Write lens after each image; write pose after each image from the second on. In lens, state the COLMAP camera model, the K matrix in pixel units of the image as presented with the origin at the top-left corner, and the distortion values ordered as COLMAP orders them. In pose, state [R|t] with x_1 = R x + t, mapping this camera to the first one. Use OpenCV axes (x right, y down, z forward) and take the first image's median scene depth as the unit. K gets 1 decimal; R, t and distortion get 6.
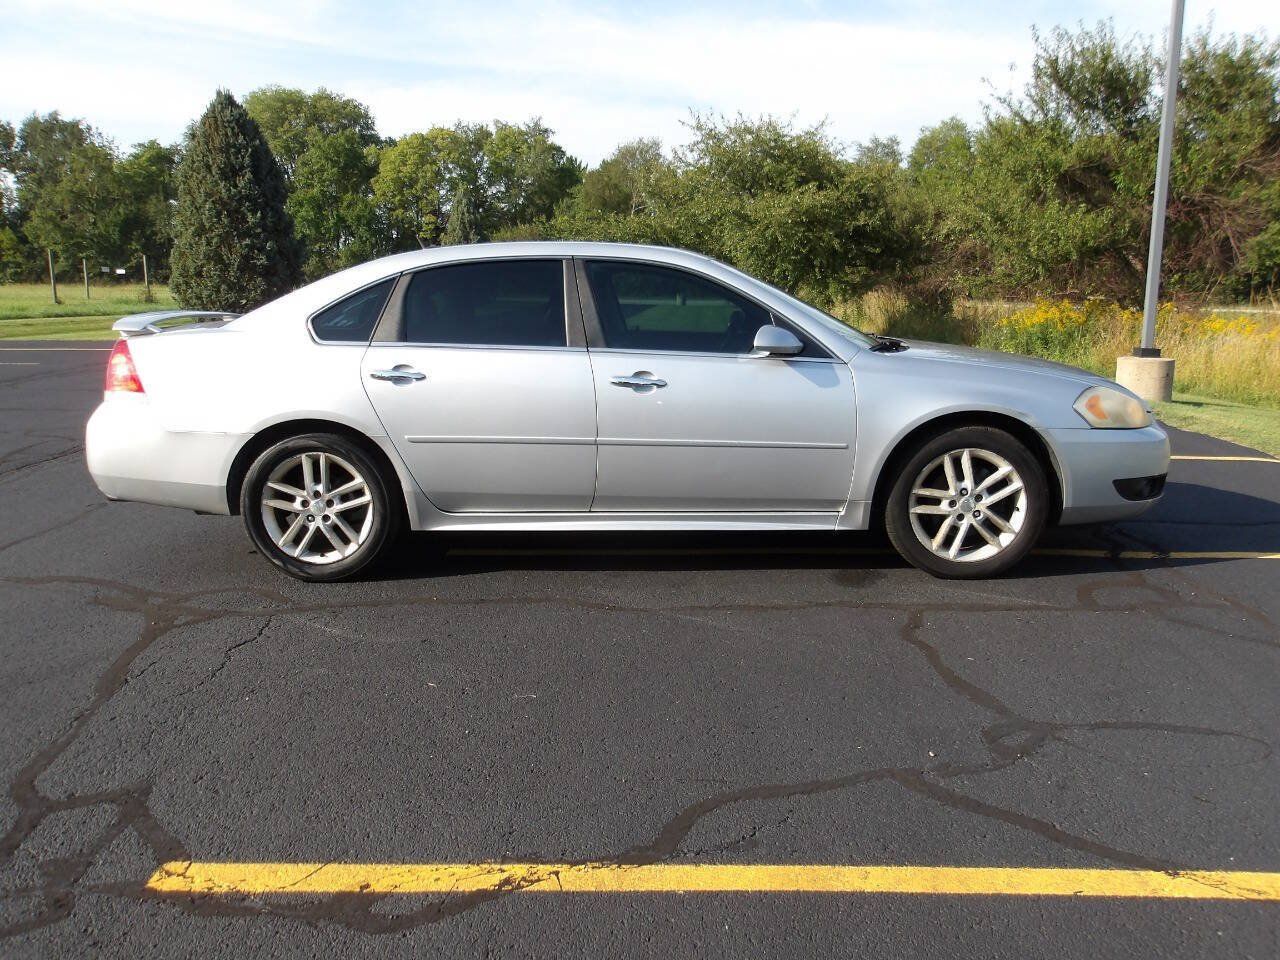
lens RADIAL K [[1093.3, 0, 638.0], [0, 1093.3, 443.9], [0, 0, 1]] dist [0.007697, 0.000432]
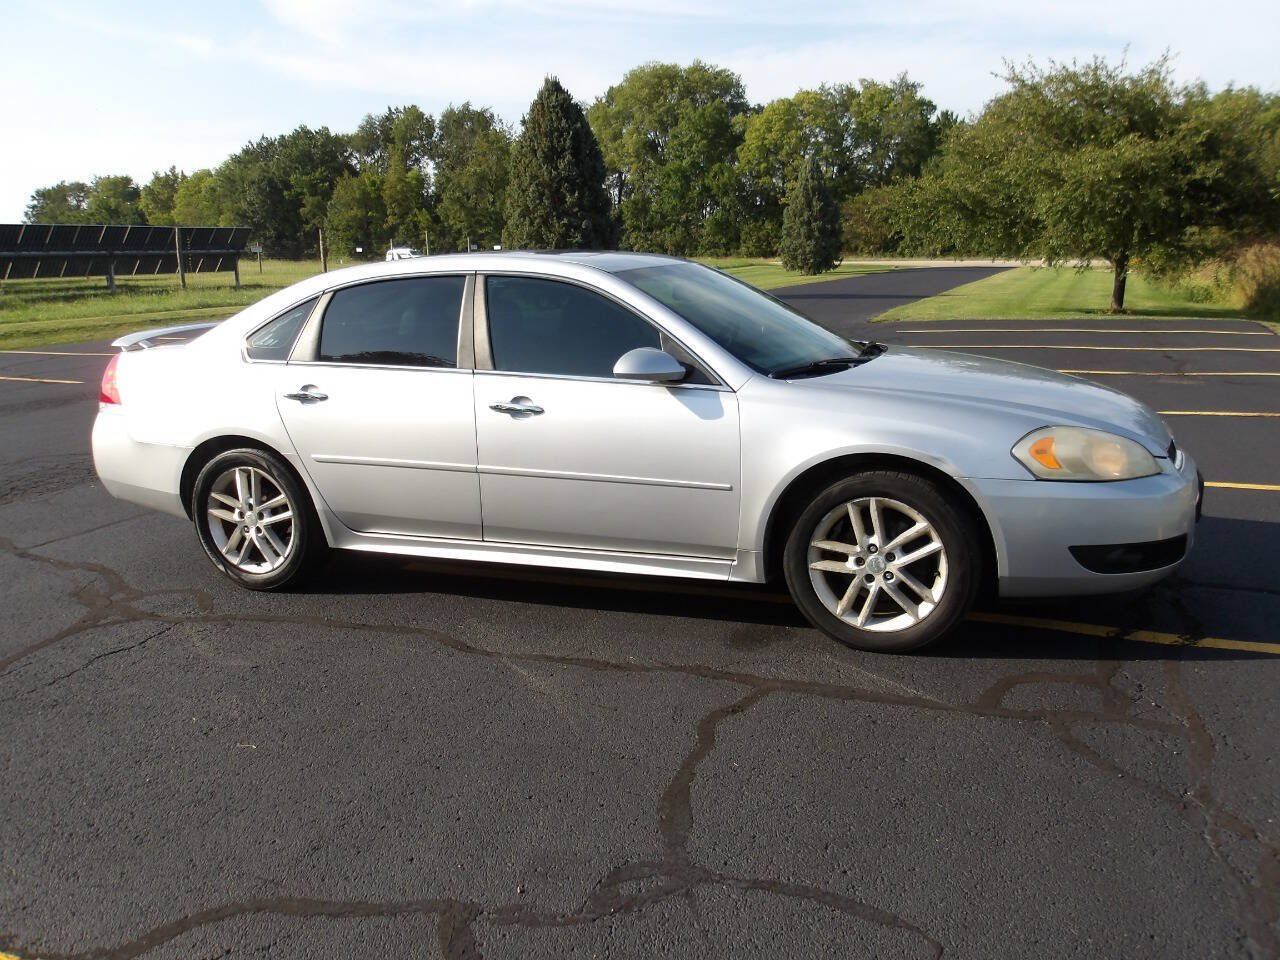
lens RADIAL K [[1093.3, 0, 638.0], [0, 1093.3, 443.9], [0, 0, 1]] dist [0.007697, 0.000432]
pose [[0.939086, 0.035960, -0.341795, 0.401956], [-0.024556, 0.998990, 0.037636, -0.061114], [0.342803, -0.026950, 0.939021, 0.155249]]
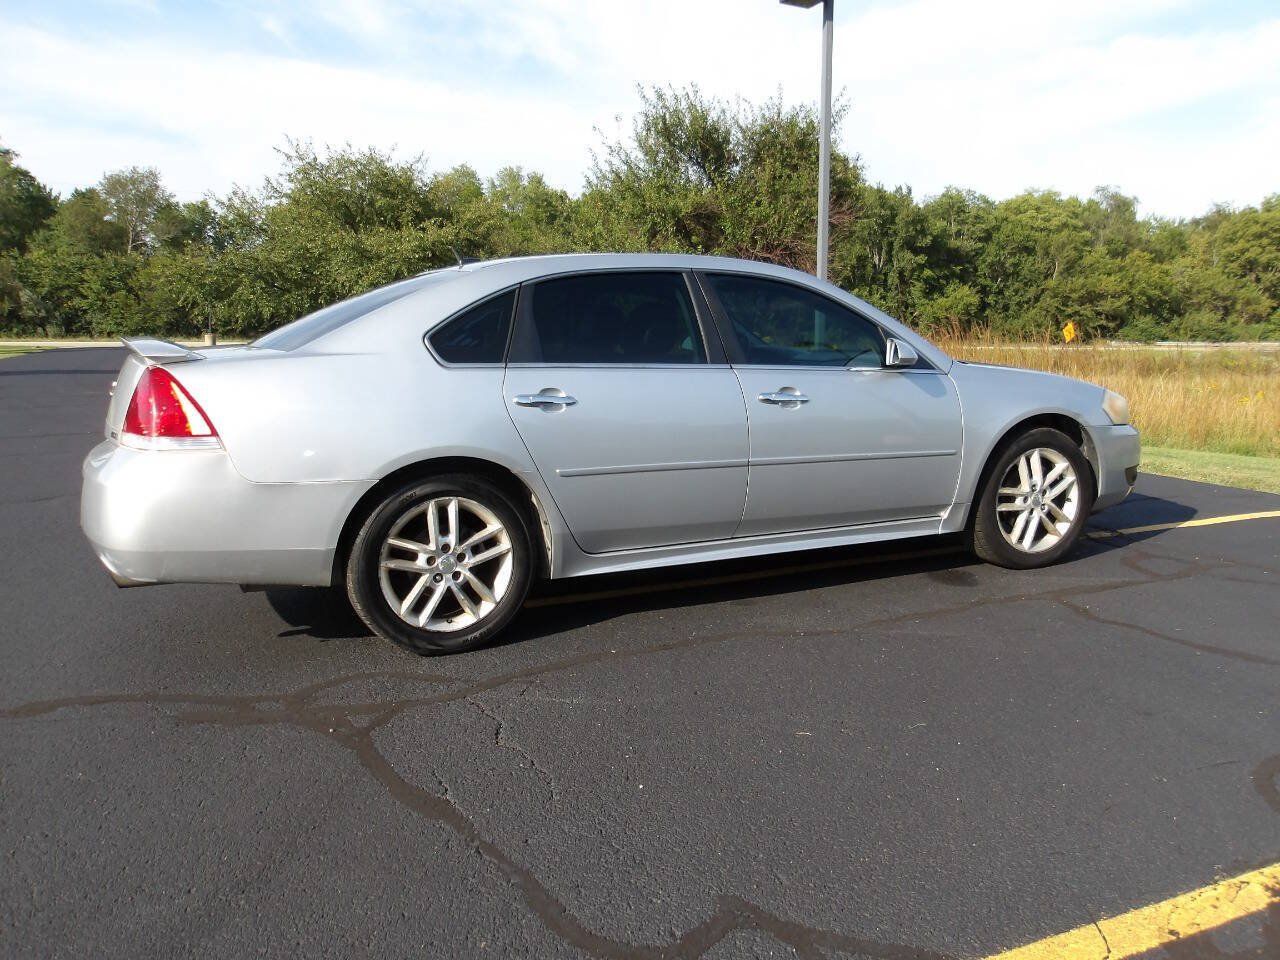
lens RADIAL K [[1084.8, 0, 641.0], [0, 1084.8, 455.5], [0, 0, 1]] dist [0.011305, -0.005567]
pose [[0.895021, -0.058947, 0.442111, -0.520438], [0.071105, 0.997409, -0.010961, -0.004539], [-0.440319, 0.041246, 0.896894, 0.191310]]
